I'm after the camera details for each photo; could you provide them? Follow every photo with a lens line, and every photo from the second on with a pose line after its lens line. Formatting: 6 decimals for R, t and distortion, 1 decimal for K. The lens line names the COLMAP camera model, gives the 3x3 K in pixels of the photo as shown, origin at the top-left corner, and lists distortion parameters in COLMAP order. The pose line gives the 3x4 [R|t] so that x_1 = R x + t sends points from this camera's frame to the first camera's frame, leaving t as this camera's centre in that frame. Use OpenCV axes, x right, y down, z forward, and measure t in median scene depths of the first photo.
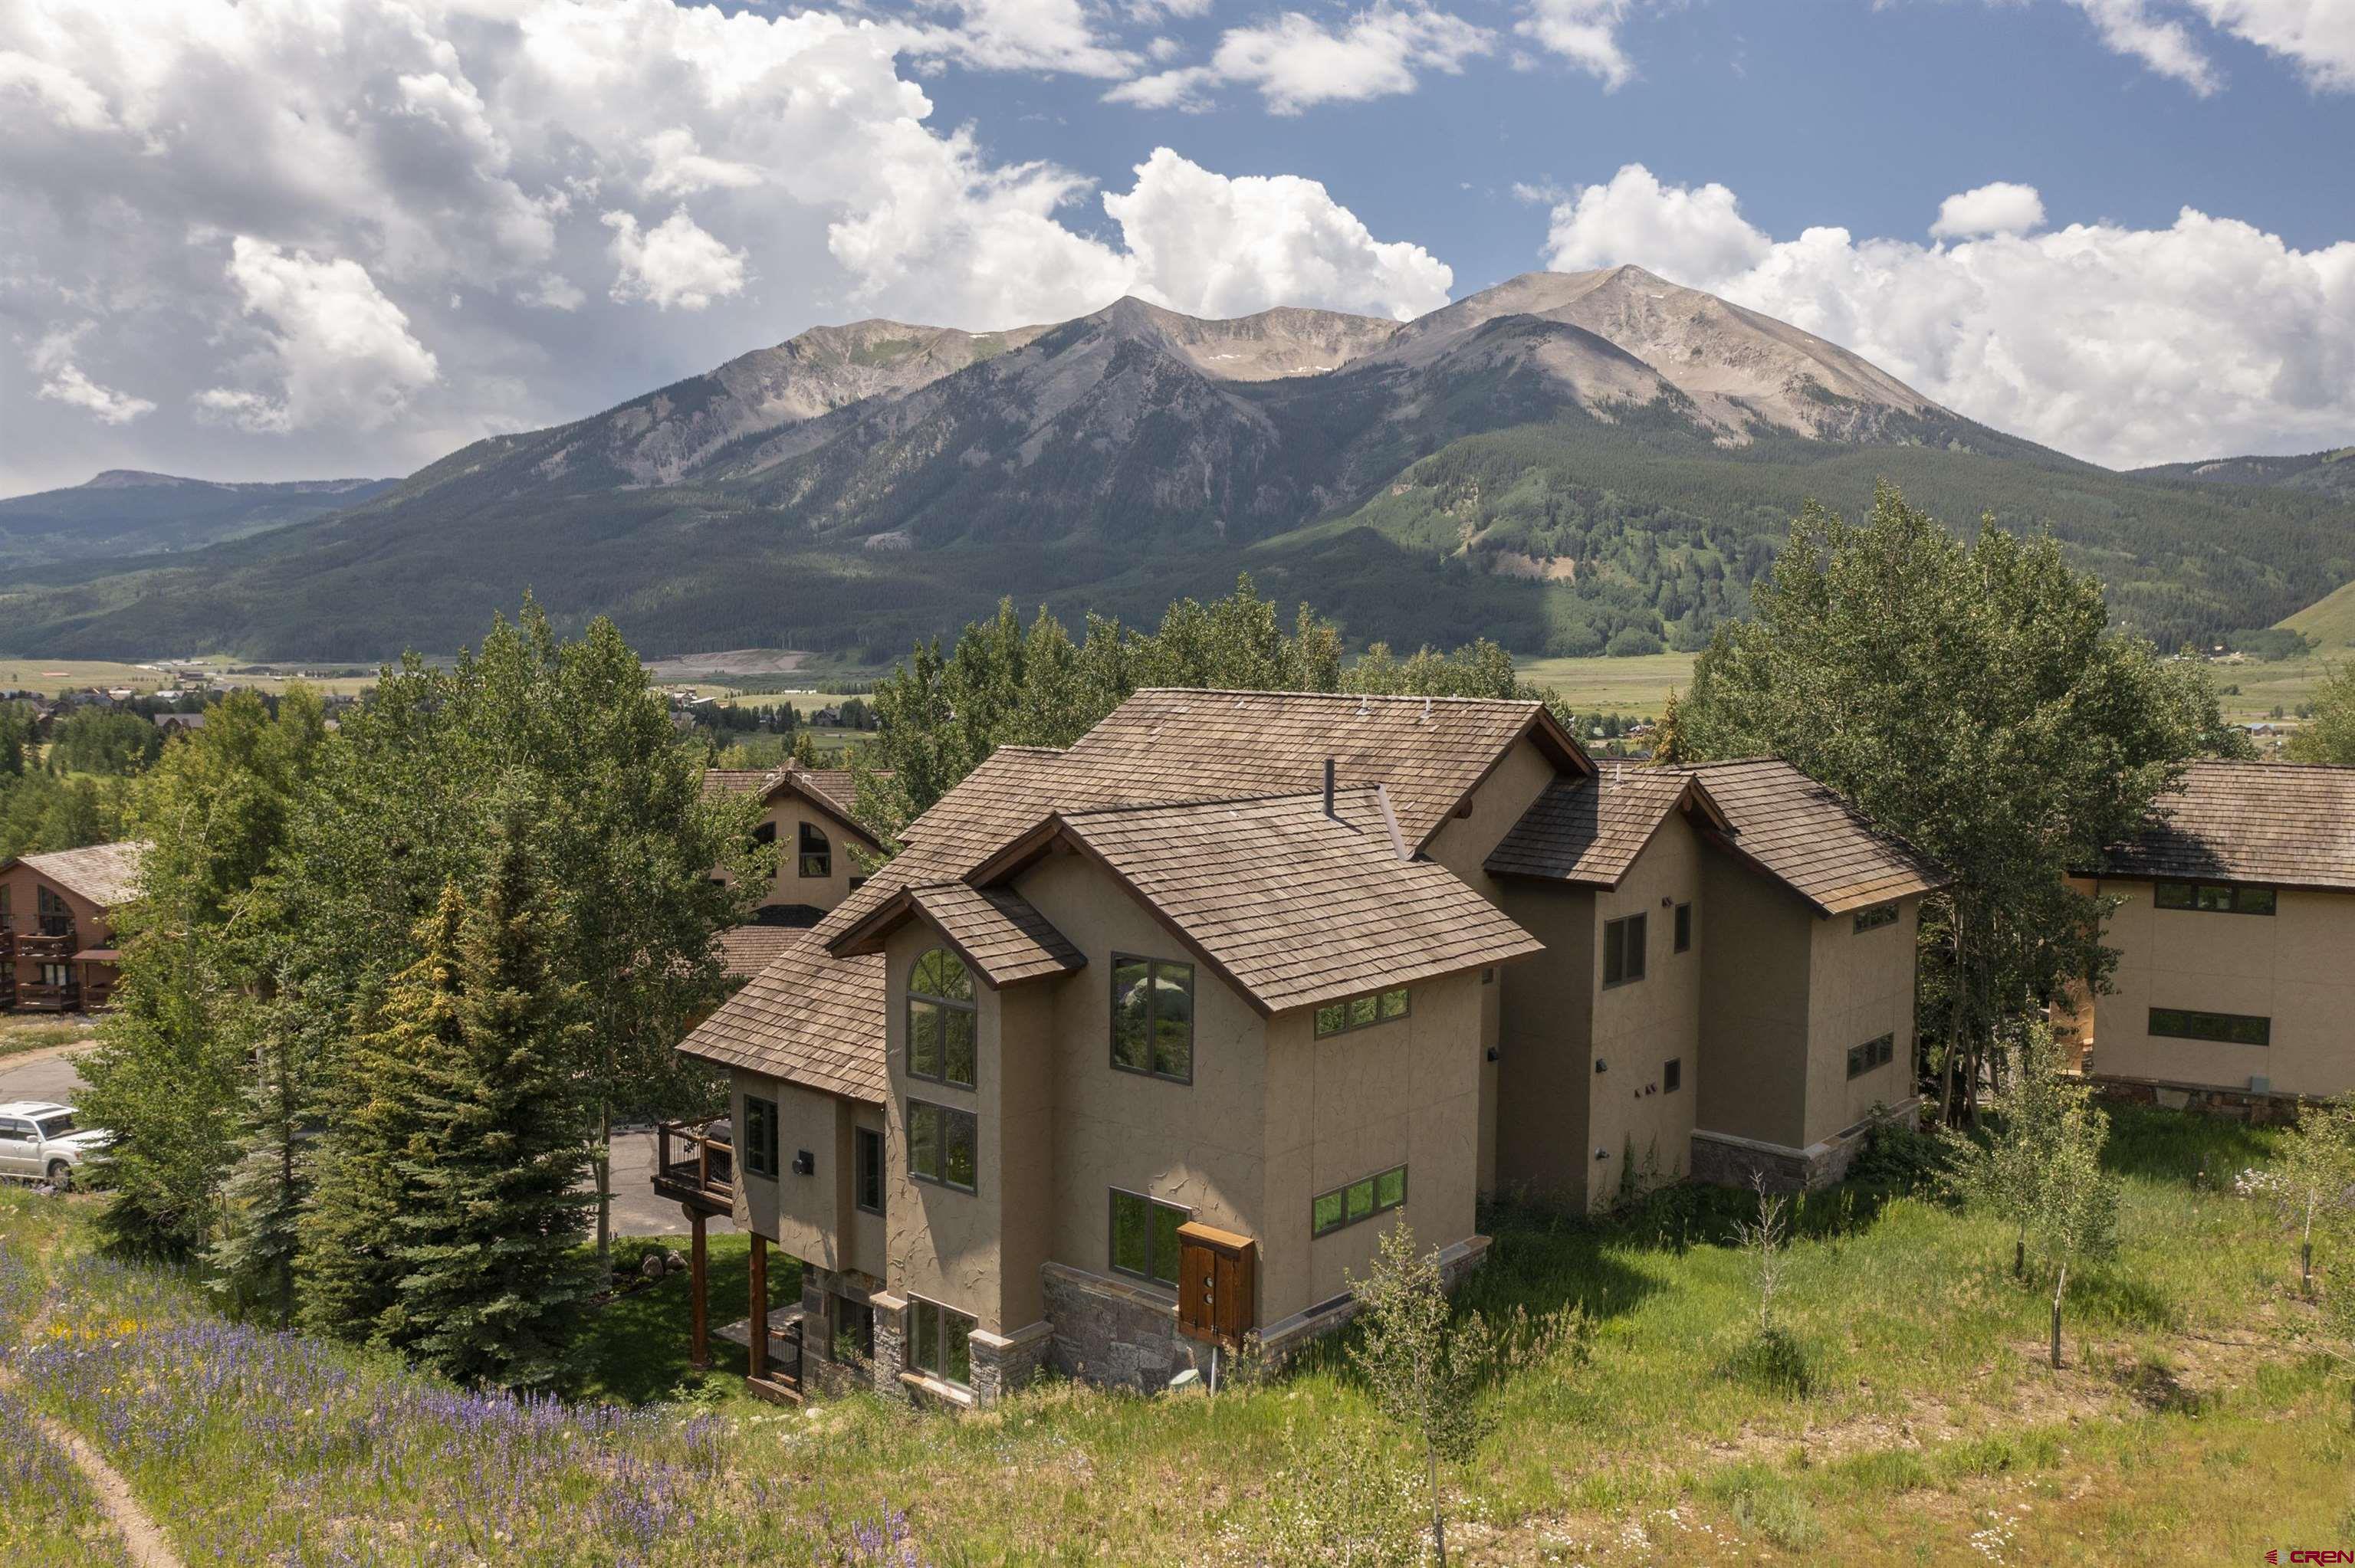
lens RADIAL K [[1951.2, 0, 1185.6], [0, 1951.2, 820.3], [0, 0, 1]] dist [-0.019067, 0.001997]
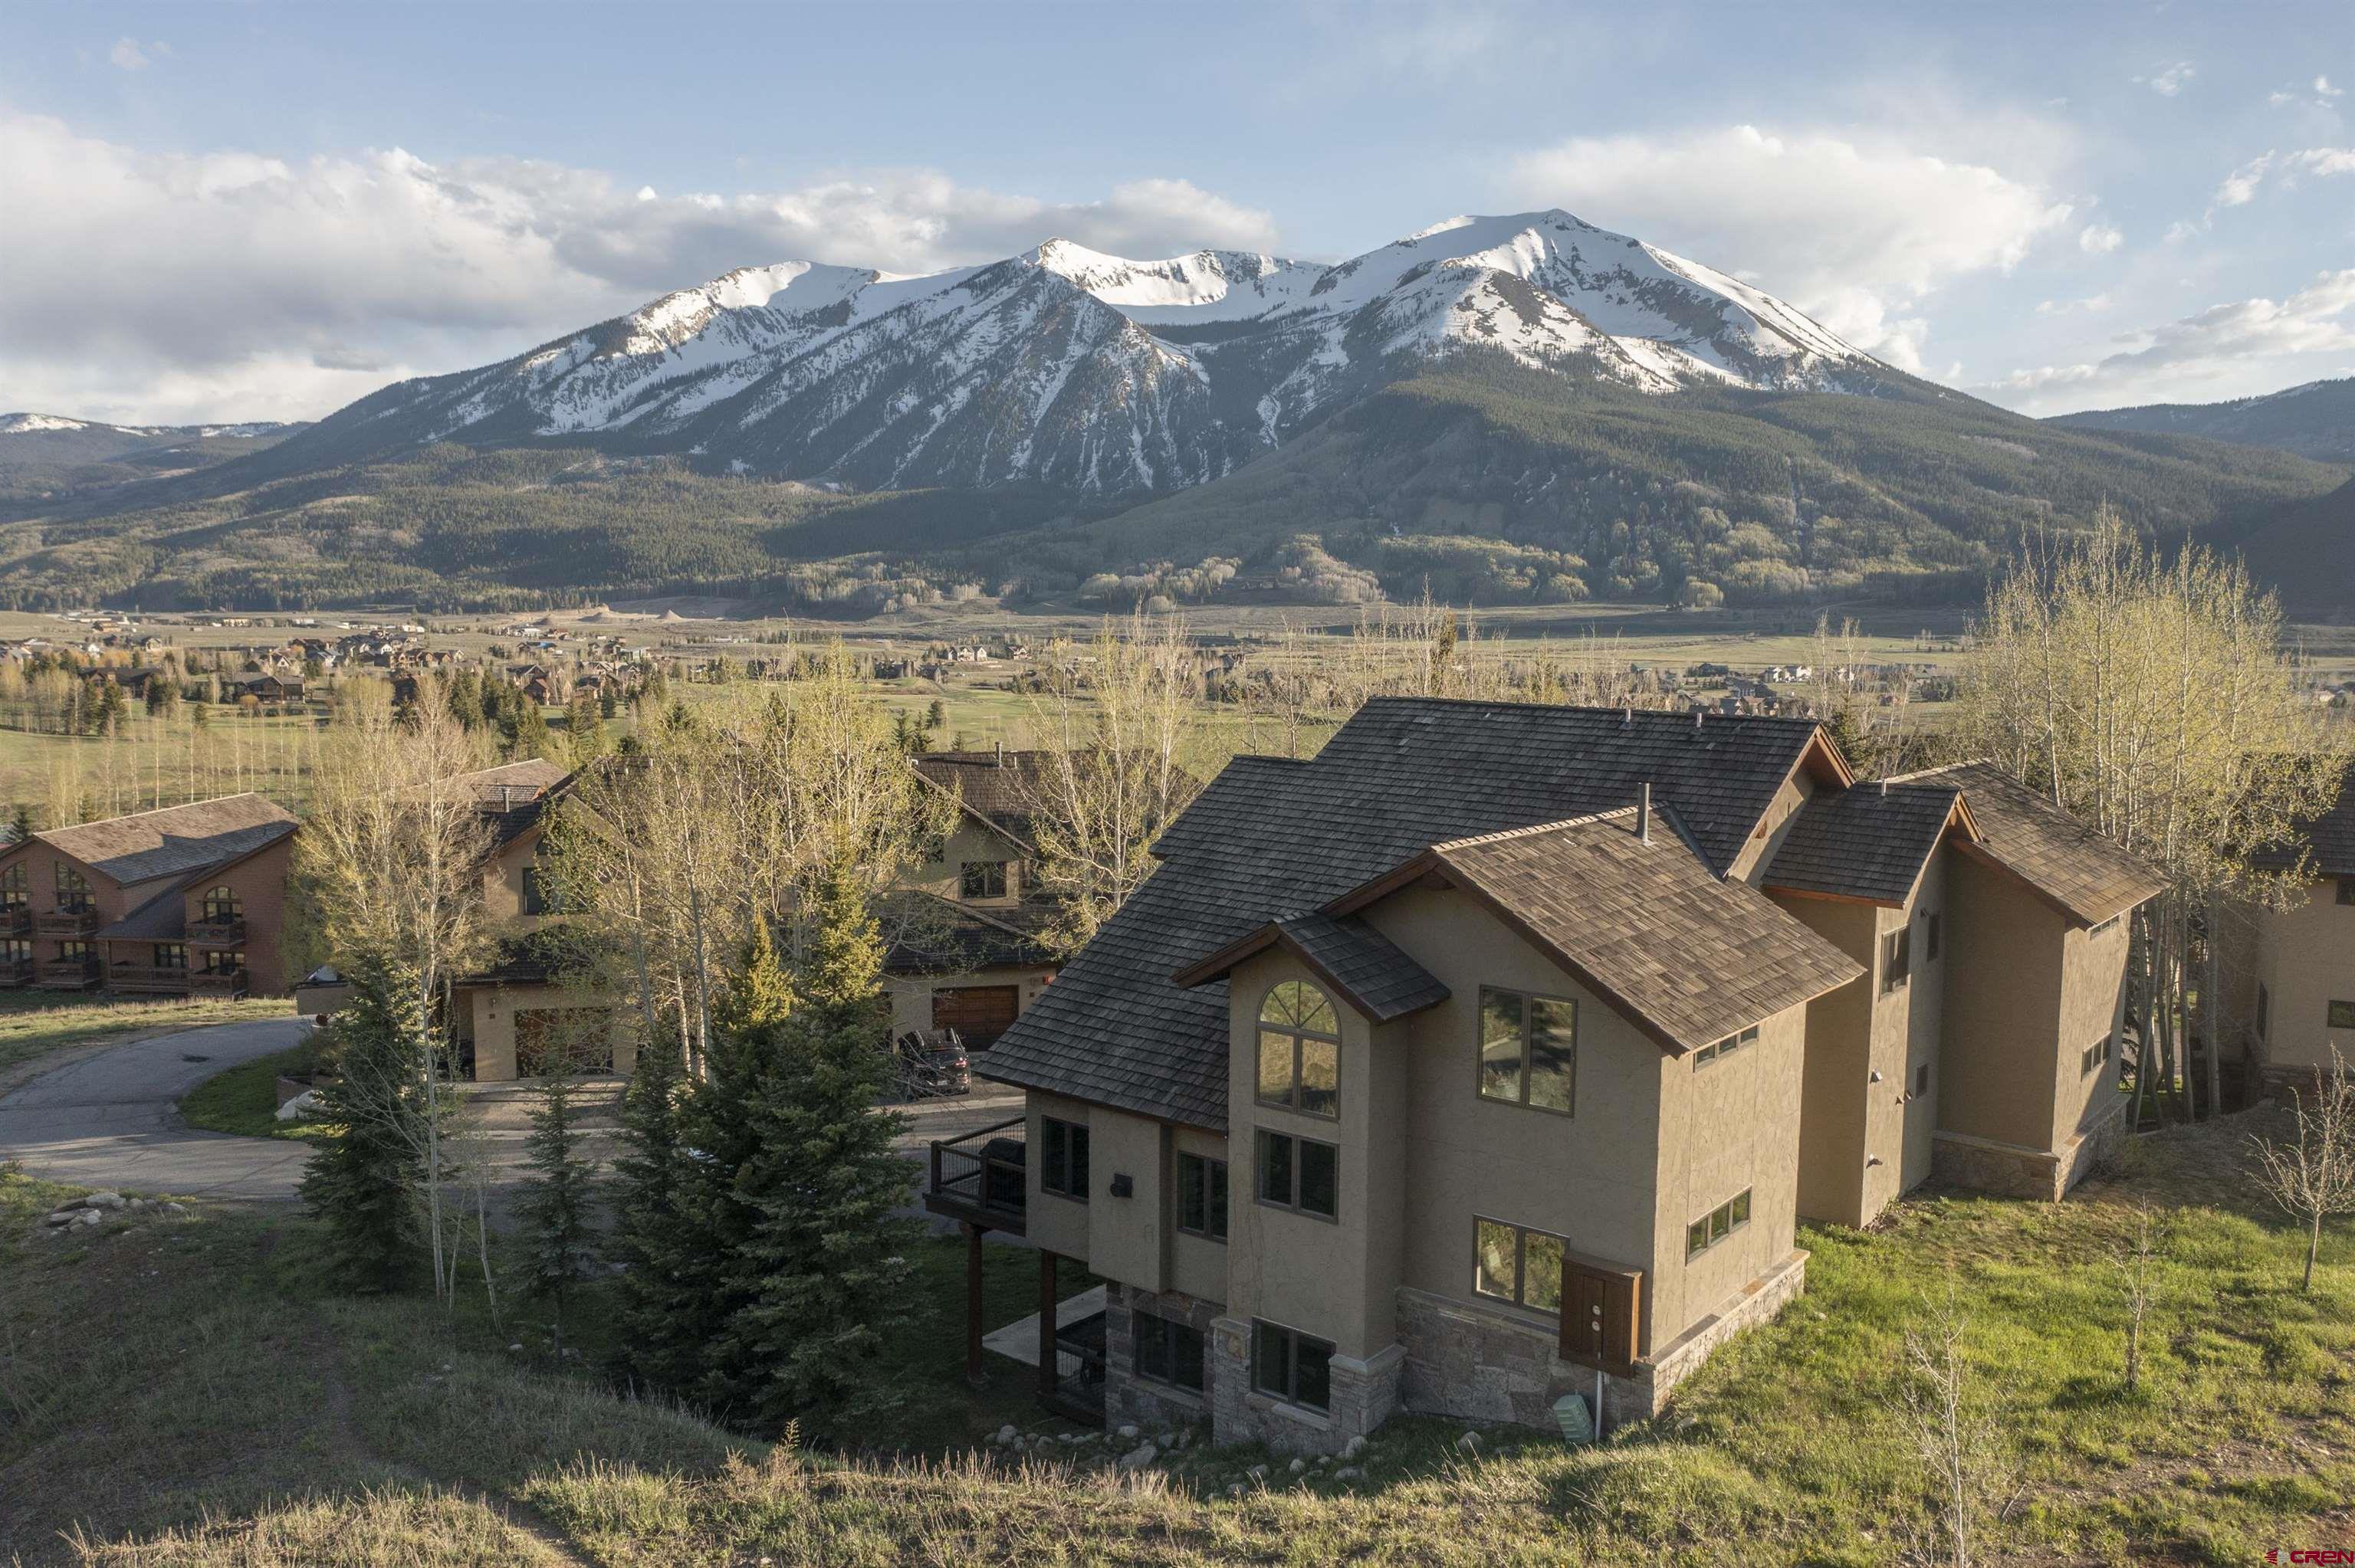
lens RADIAL K [[1951.2, 0, 1185.6], [0, 1951.2, 820.3], [0, 0, 1]] dist [-0.019067, 0.001997]
pose [[0.999125, -0.005825, 0.041422, -0.156512], [0.004632, 0.999573, 0.028836, -0.032474], [-0.041573, -0.028618, 0.998726, -0.002206]]
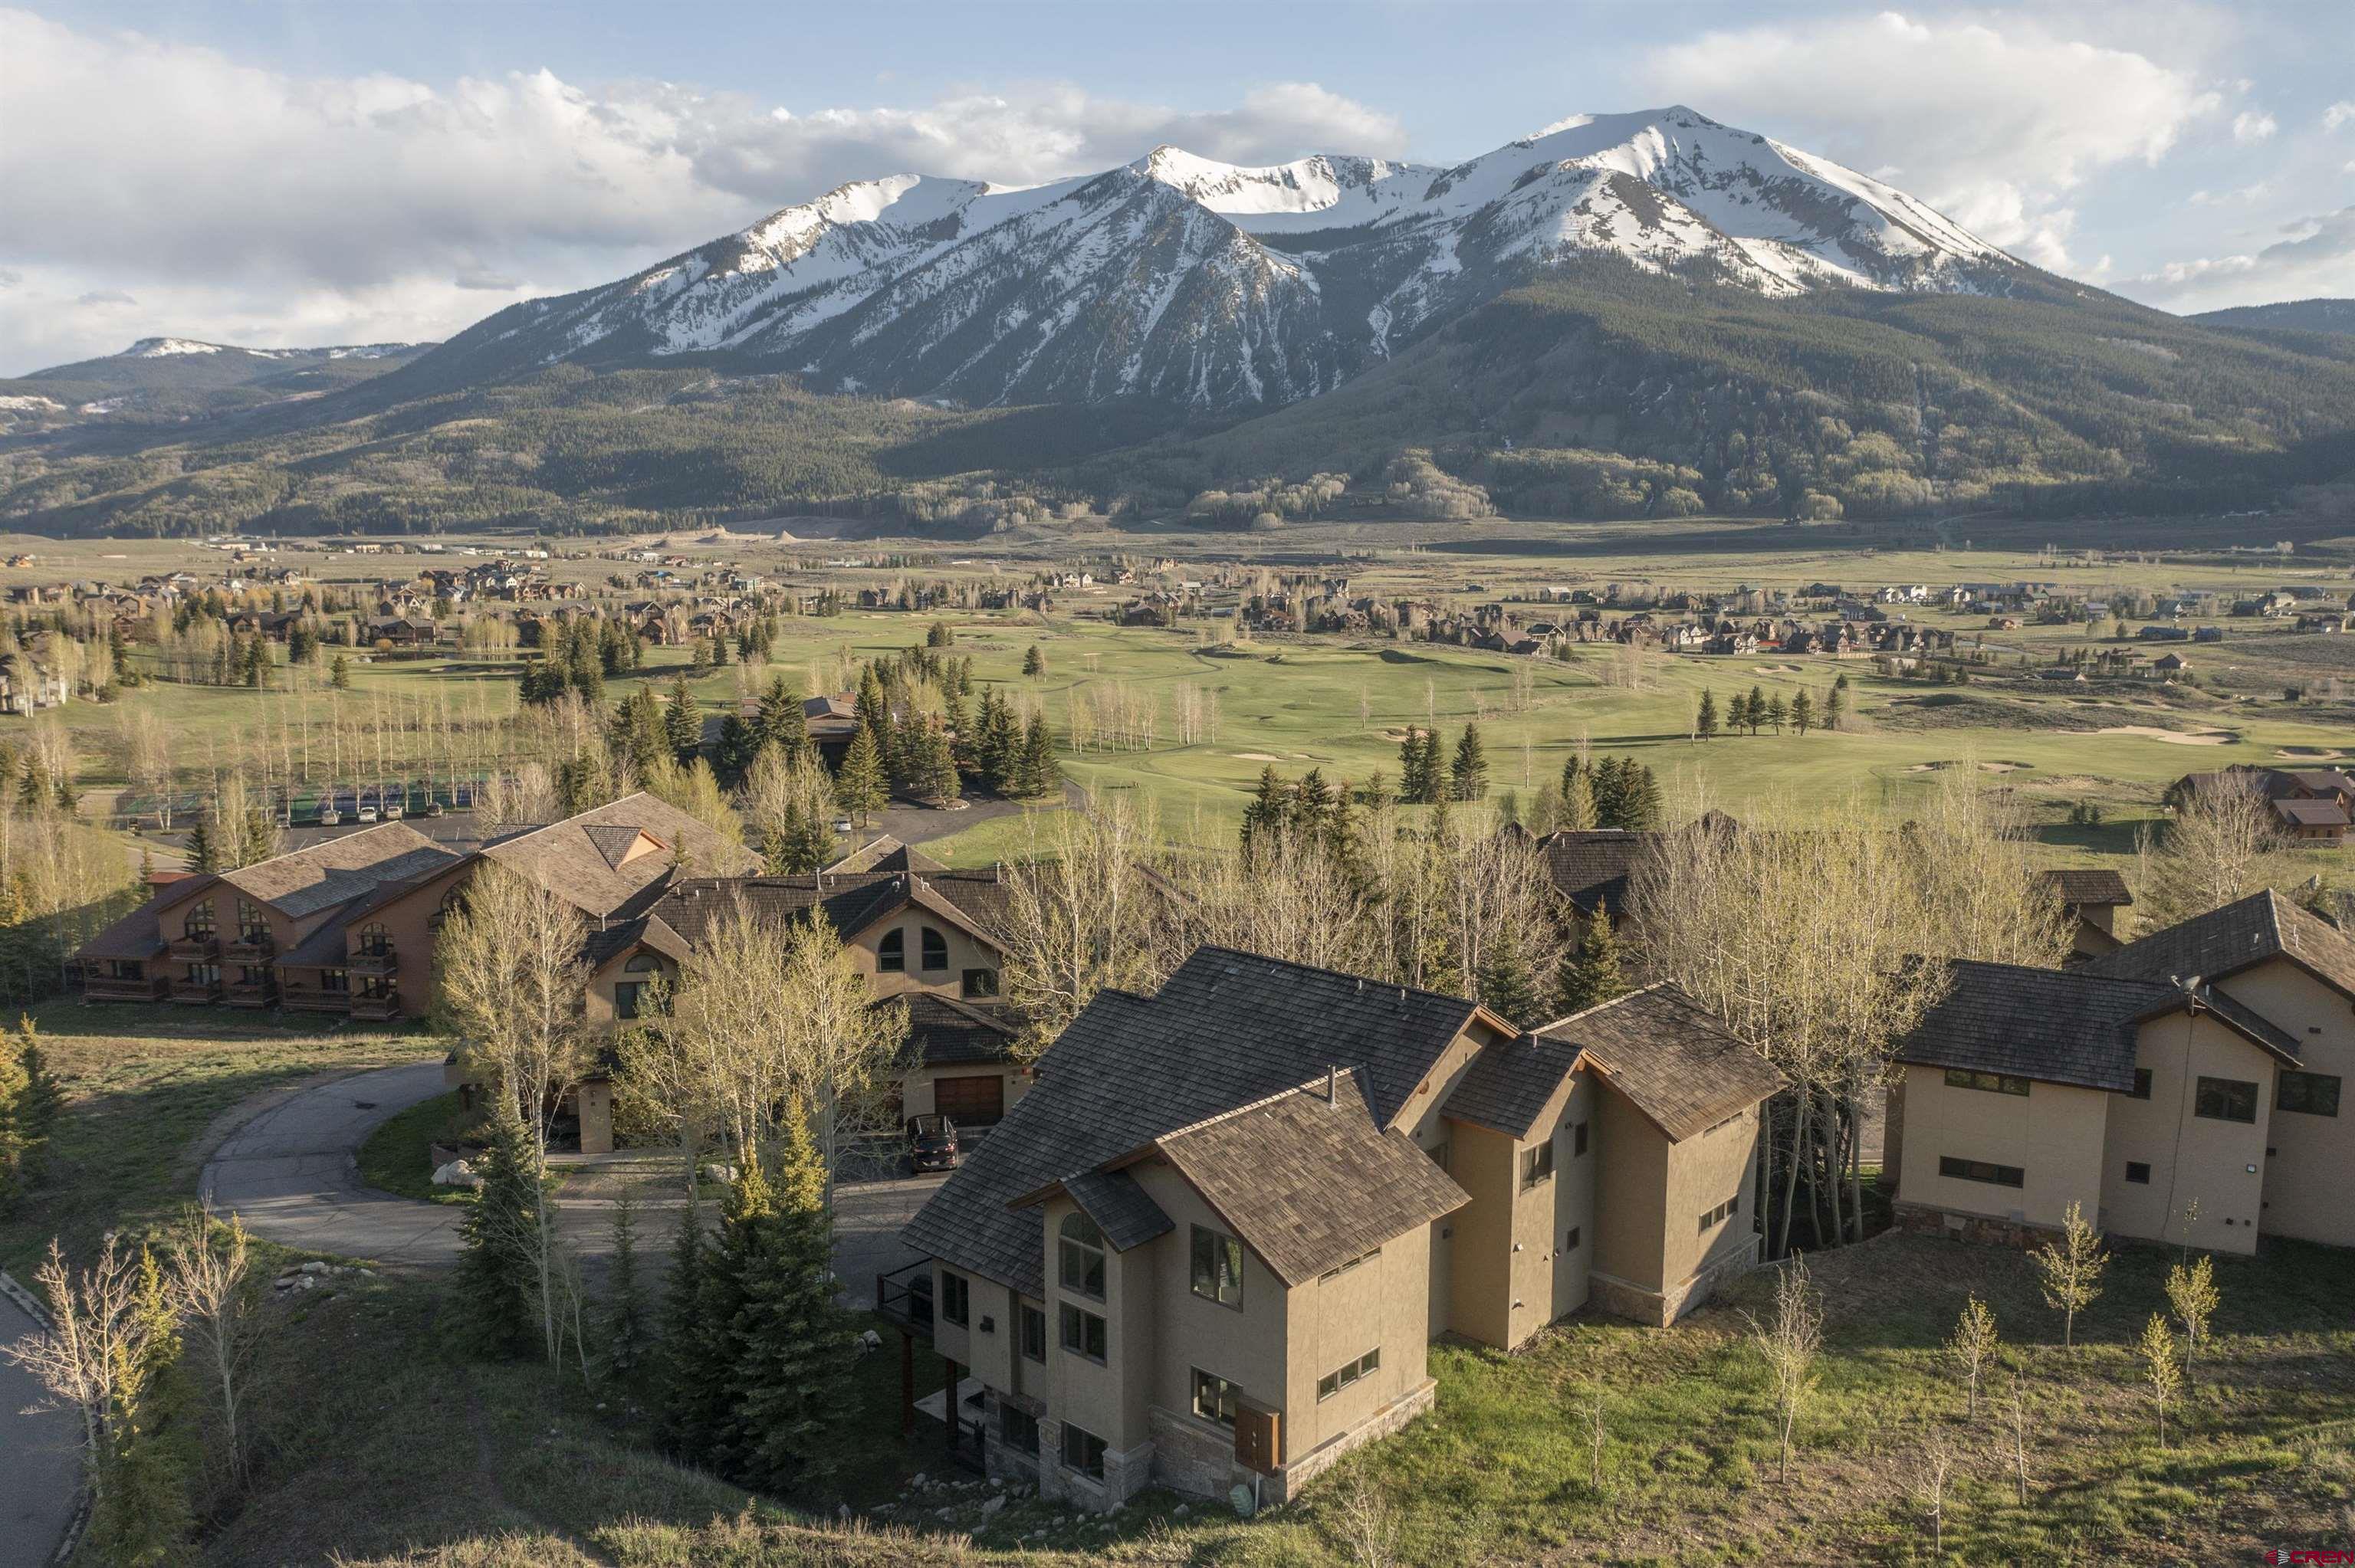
lens RADIAL K [[1975.9, 0, 1182.1], [0, 1975.9, 819.9], [0, 0, 1]] dist [-0.015453, -0.000599]
pose [[0.999713, -0.006324, -0.023086, -0.004773], [0.008154, 0.996757, 0.080058, -0.260711], [0.022505, -0.080223, 0.996523, -0.385764]]
